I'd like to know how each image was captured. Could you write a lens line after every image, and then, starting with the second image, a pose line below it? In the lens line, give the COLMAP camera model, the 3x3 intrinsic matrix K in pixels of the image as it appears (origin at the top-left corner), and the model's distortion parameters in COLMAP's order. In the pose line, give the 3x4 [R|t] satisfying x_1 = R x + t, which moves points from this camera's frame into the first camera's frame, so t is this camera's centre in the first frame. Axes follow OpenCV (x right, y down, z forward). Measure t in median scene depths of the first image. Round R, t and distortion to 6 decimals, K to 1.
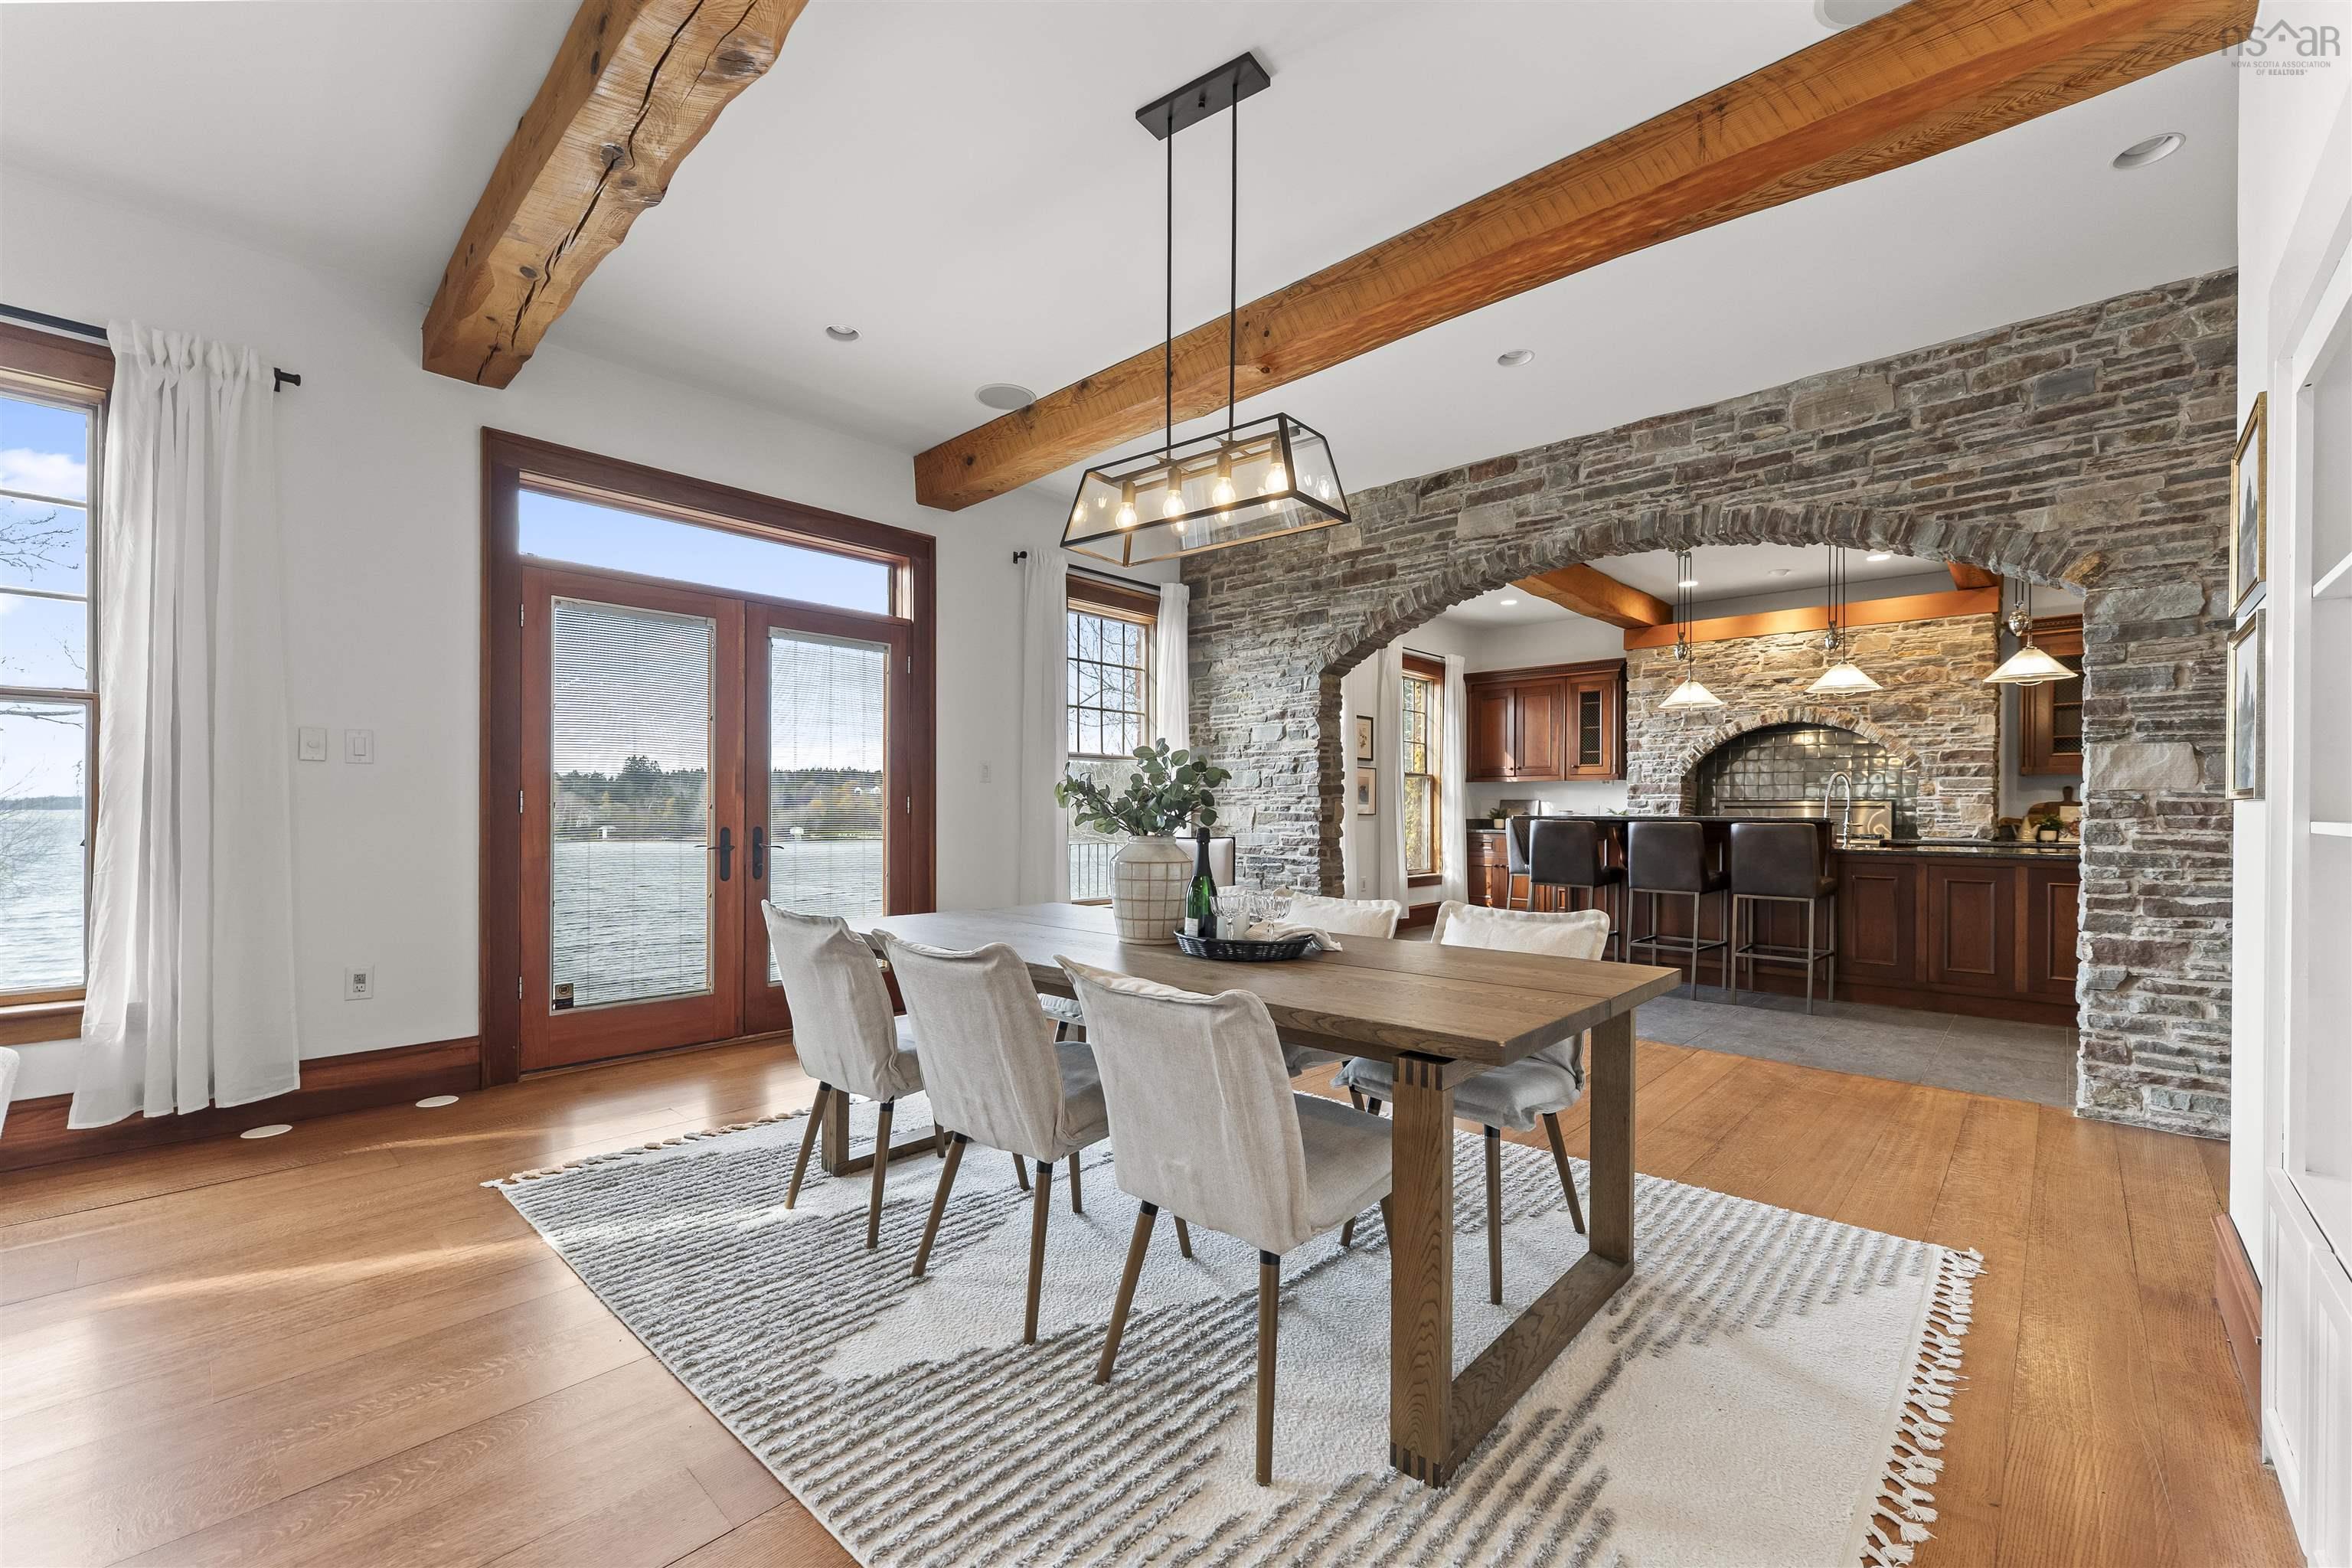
lens RADIAL K [[952.7, 0, 1178.8], [0, 952.7, 810.7], [0, 0, 1]] dist [-0.000663, 0.000093]
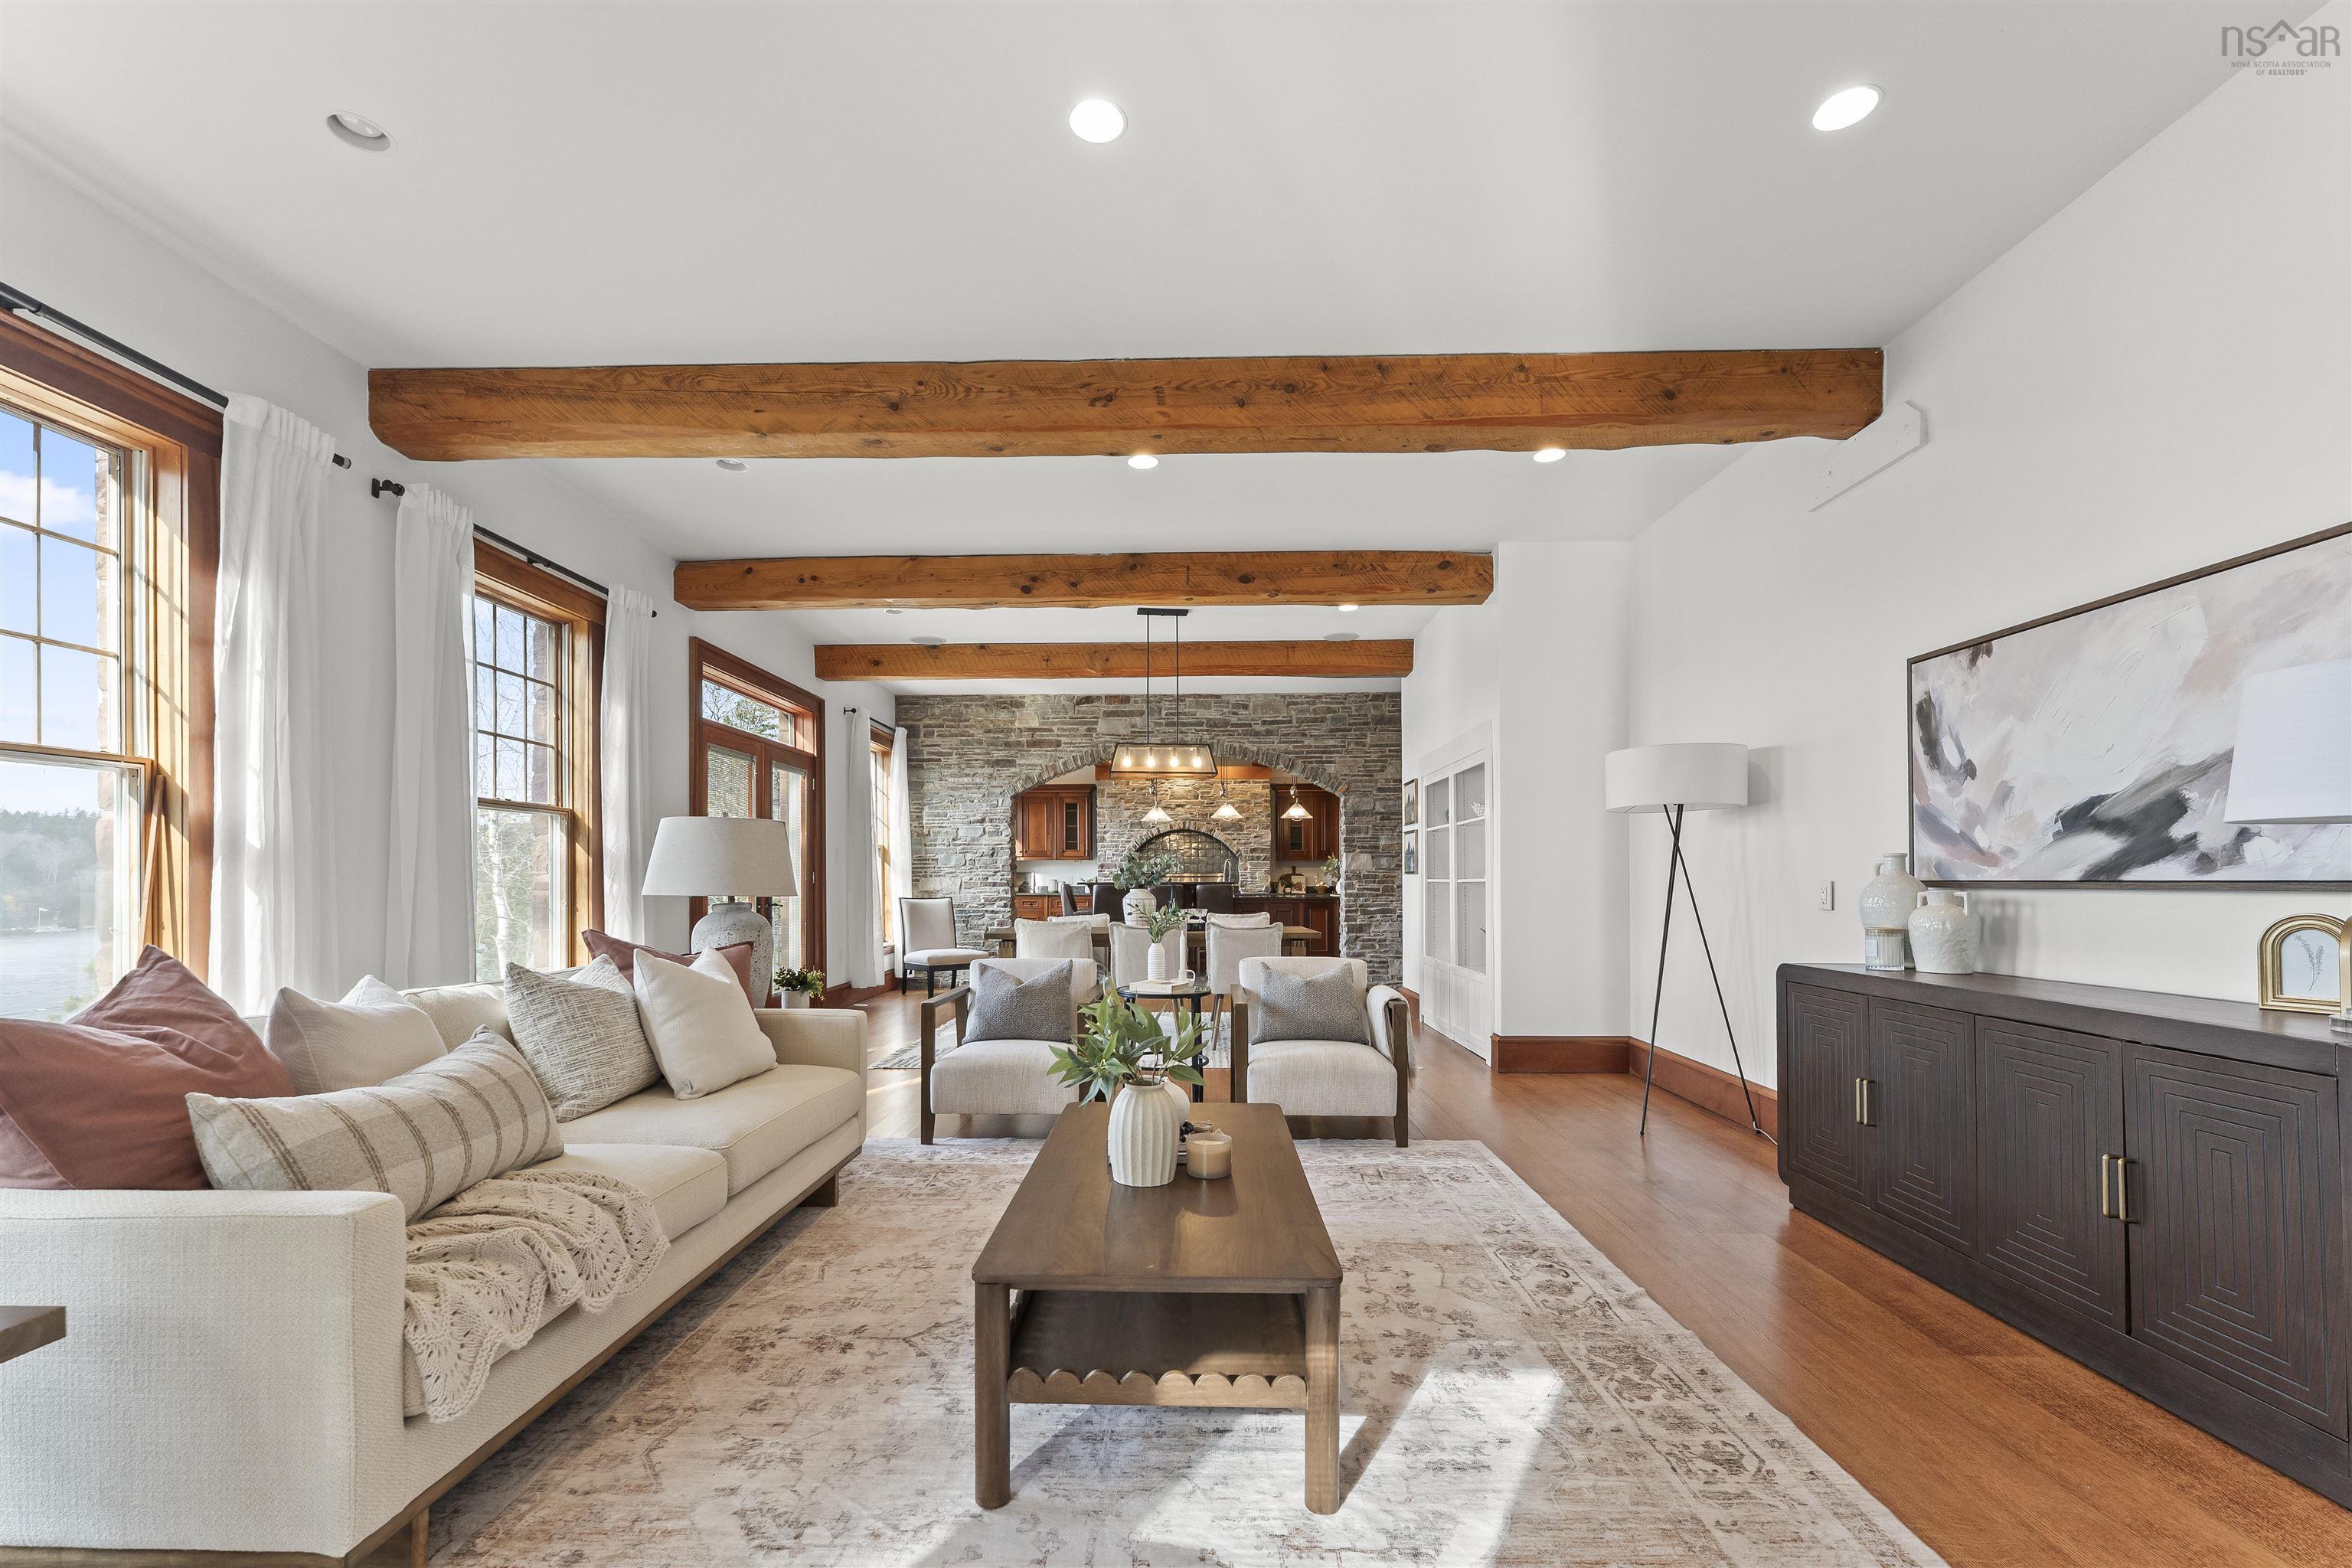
lens RADIAL K [[978.4, 0, 1177.6], [0, 978.4, 872.9], [0, 0, 1]] dist [-0.000864, -0.000351]
pose [[0.741873, -0.001263, 0.670539, -0.941016], [0.007271, 0.999955, -0.006161, 0.000452], [-0.670501, 0.009447, 0.741849, -0.556621]]
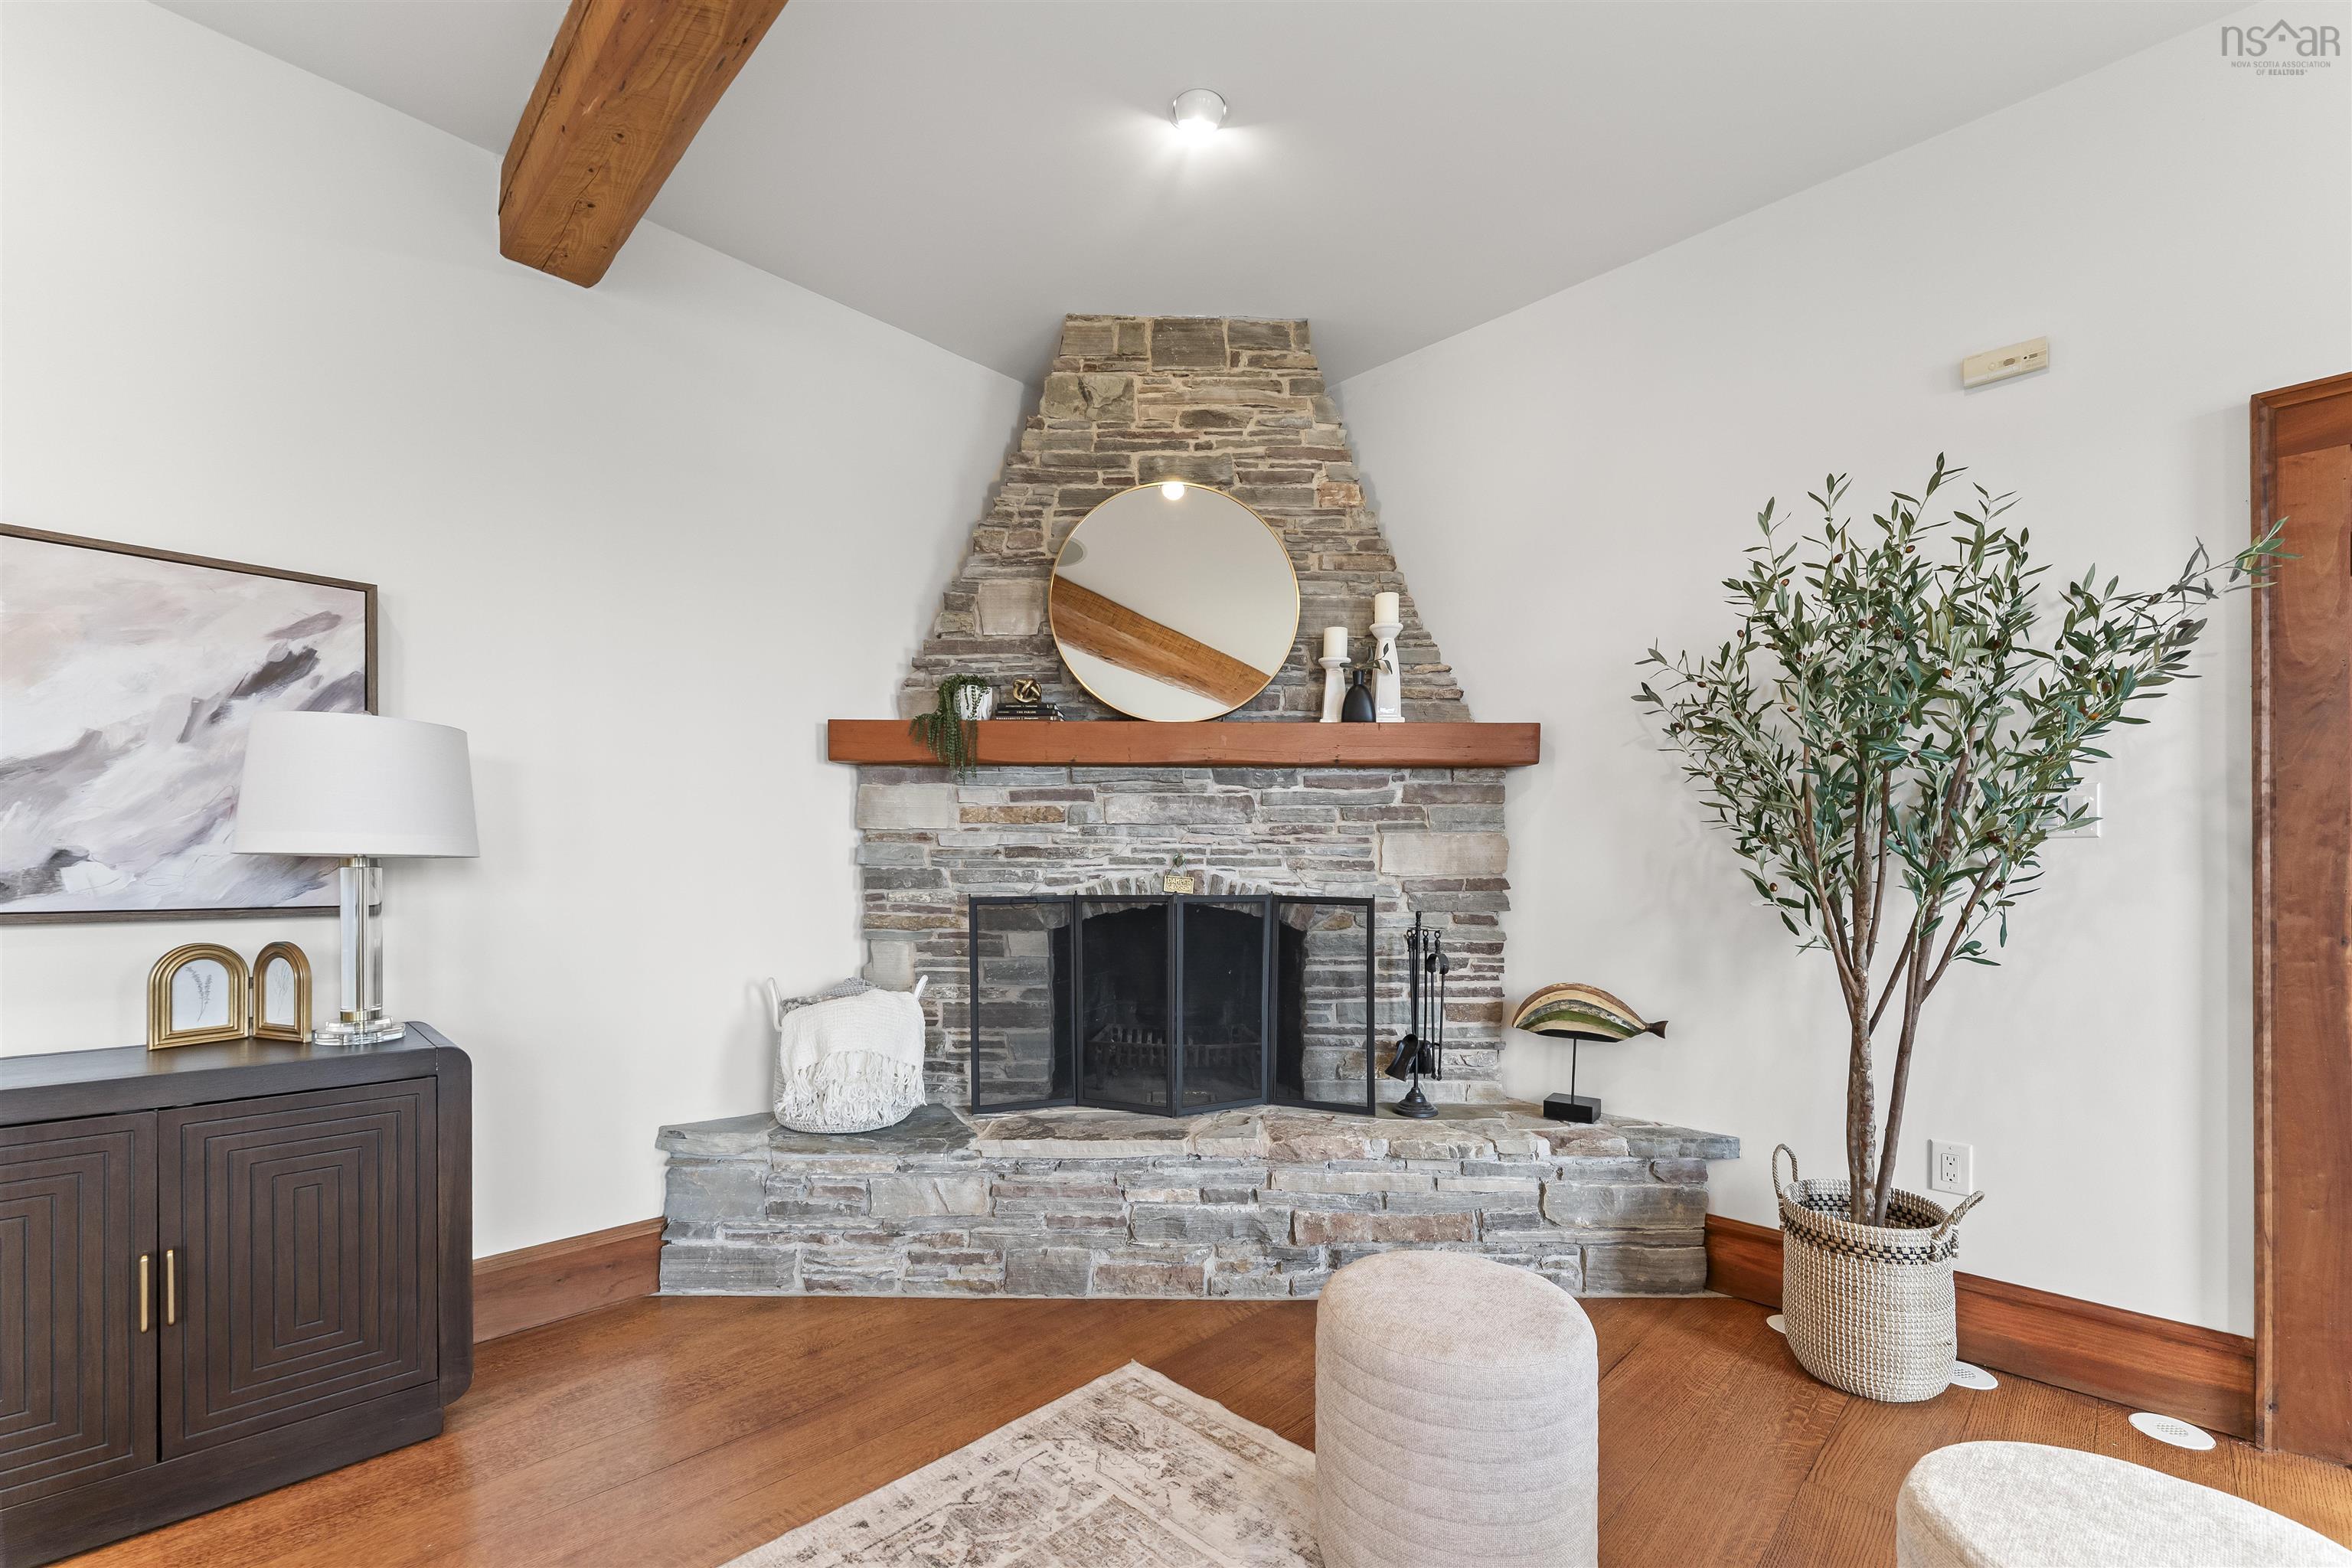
lens RADIAL K [[978.4, 0, 1177.6], [0, 978.4, 872.9], [0, 0, 1]] dist [-0.000864, -0.000351]
pose [[-0.999760, -0.008144, 0.020353, -0.712489], [-0.008047, 0.999956, 0.004860, -0.016867], [-0.020392, 0.004695, -0.999781, -0.153228]]
